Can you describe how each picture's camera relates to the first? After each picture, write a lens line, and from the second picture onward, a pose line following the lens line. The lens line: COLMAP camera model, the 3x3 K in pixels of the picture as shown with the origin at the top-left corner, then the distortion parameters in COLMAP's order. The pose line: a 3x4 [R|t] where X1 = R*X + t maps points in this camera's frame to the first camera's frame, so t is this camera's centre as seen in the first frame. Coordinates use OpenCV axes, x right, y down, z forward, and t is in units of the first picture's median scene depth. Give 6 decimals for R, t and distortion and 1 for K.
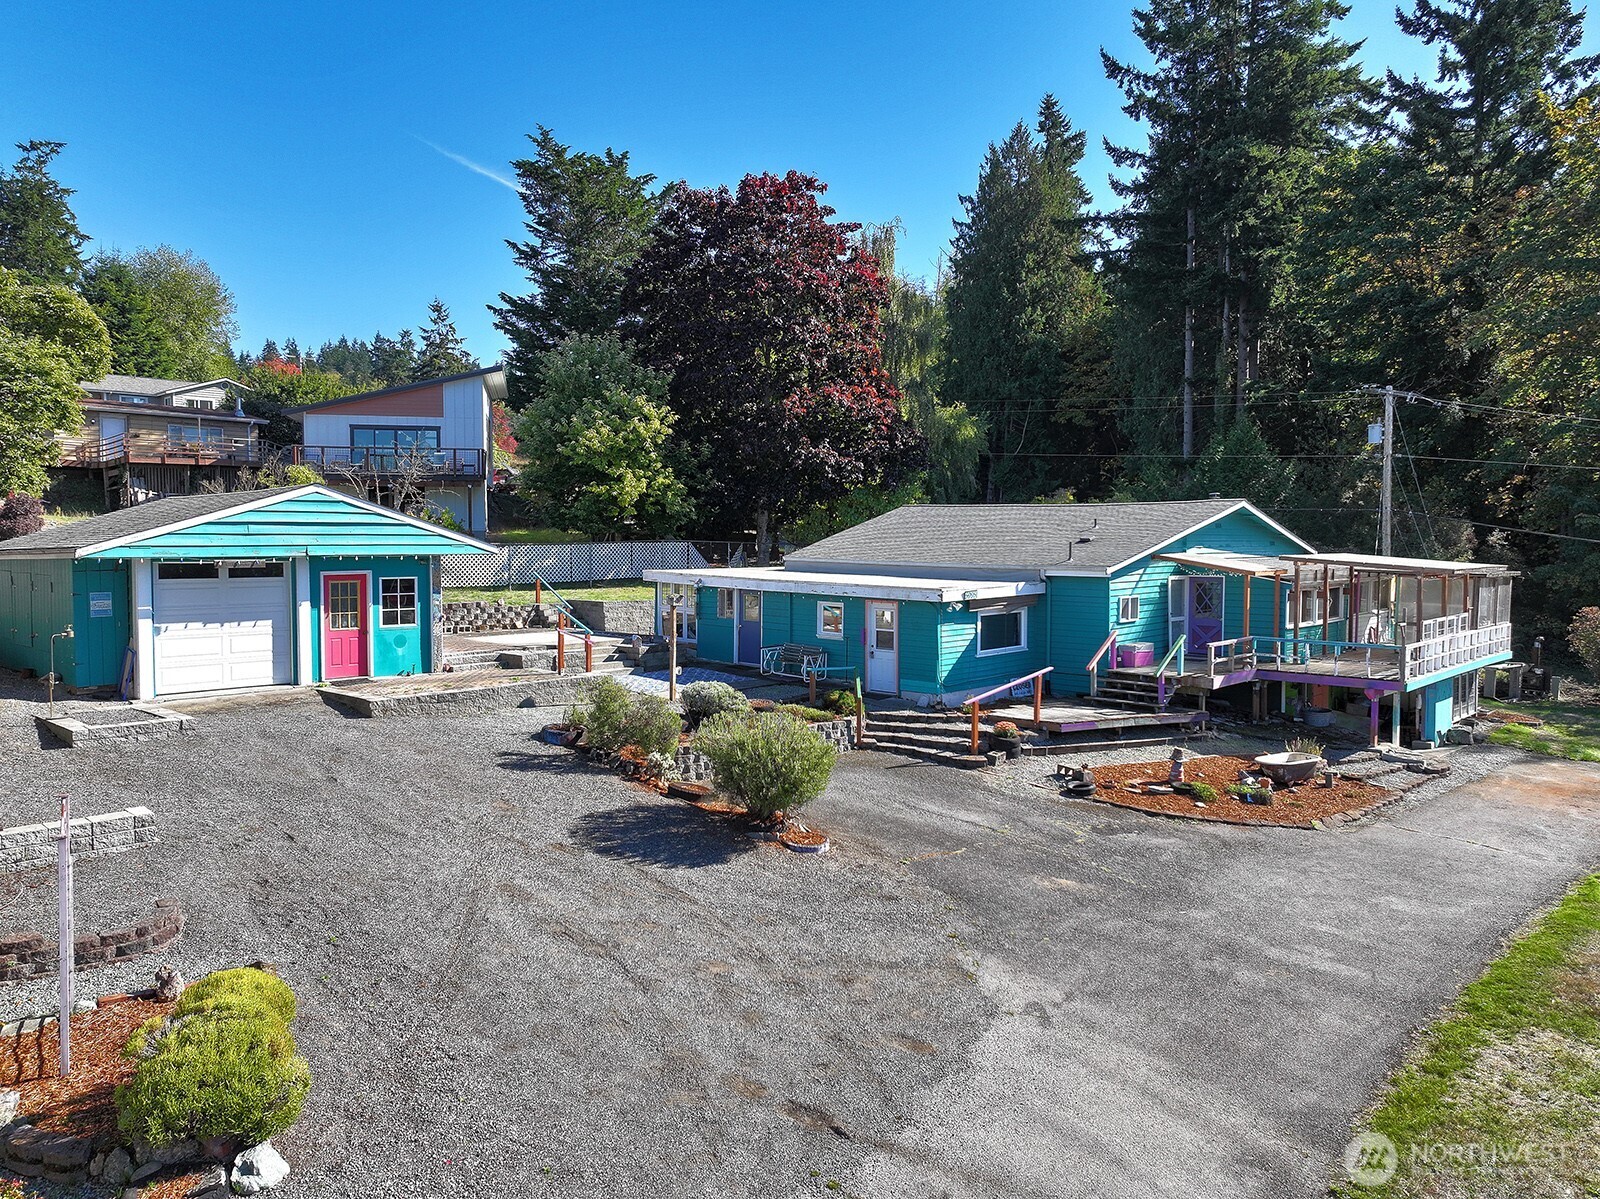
lens RADIAL K [[1132.4, 0, 819.7], [0, 1132.4, 669.9], [0, 0, 1]] dist [0.006288, -0.007112]
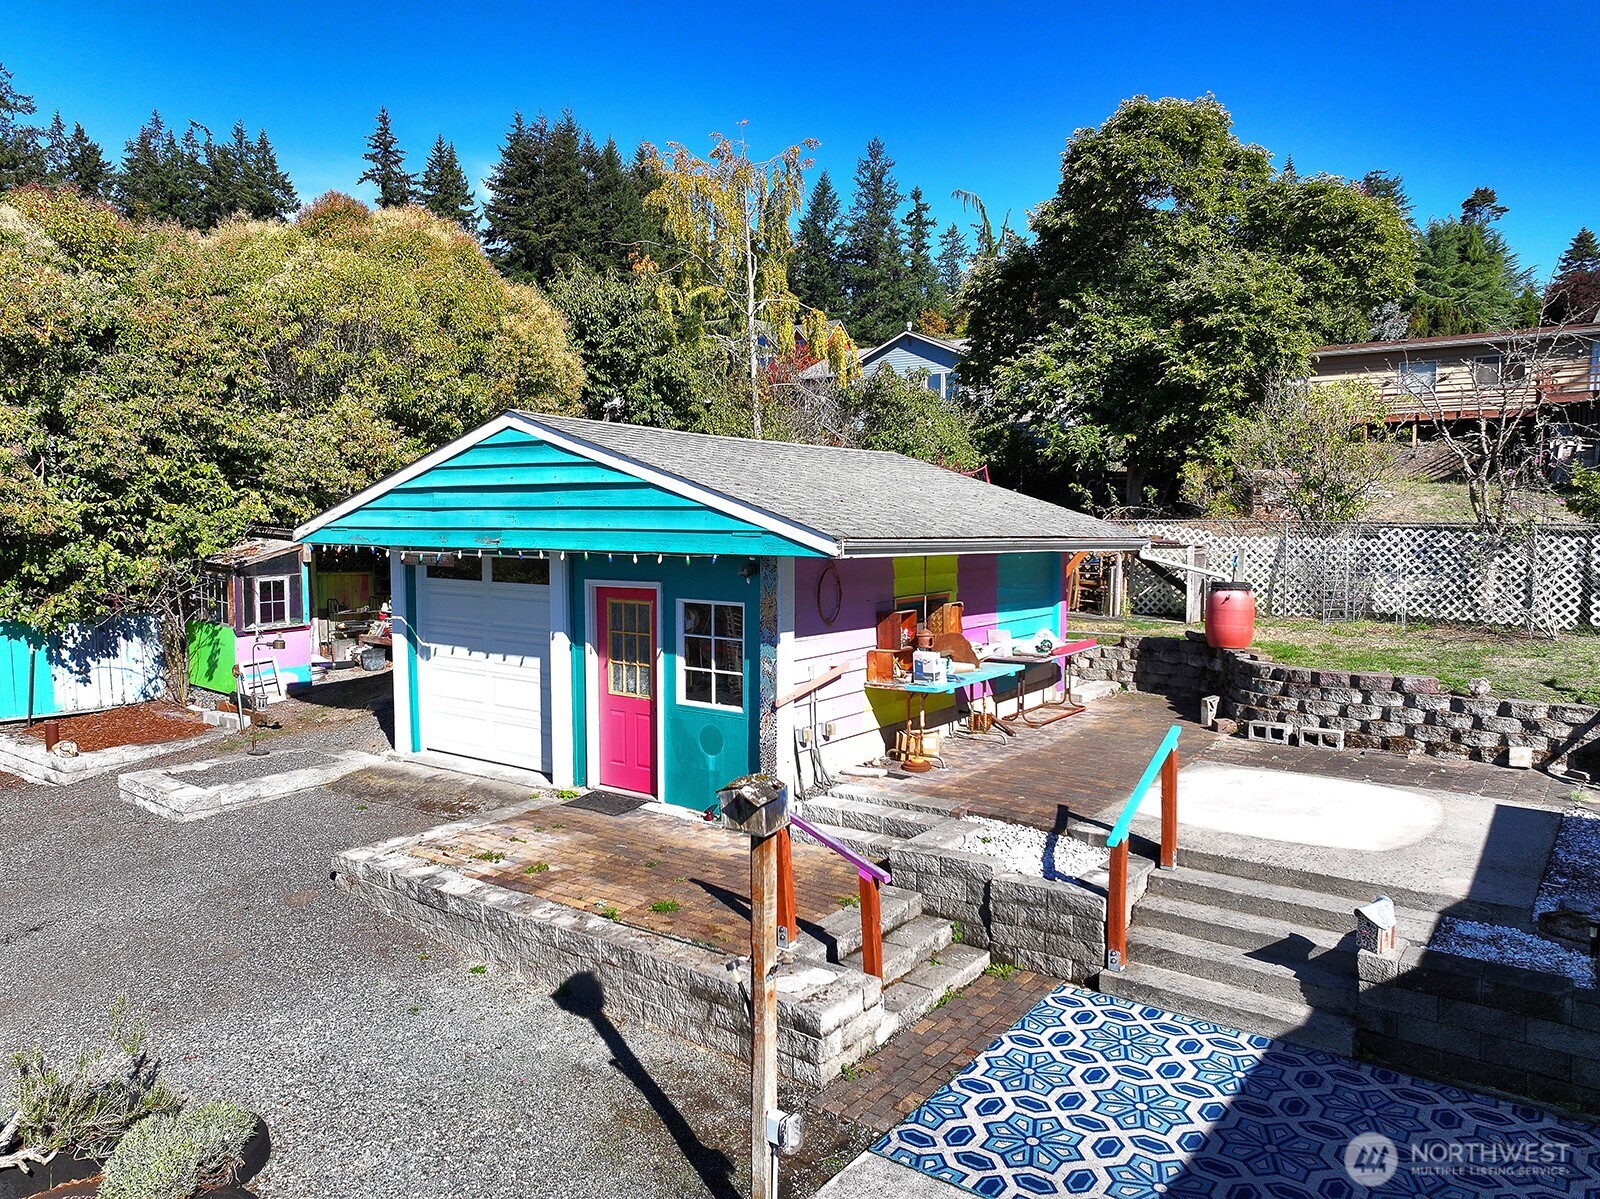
lens RADIAL K [[1132.4, 0, 800.5], [0, 1132.4, 602.6], [0, 0, 1]] dist [0.006288, -0.007112]
pose [[0.109056, 0.077509, -0.991009, 0.070516], [-0.116050, 0.991131, 0.064748, -0.096189], [0.987238, 0.107945, 0.117084, 0.822303]]
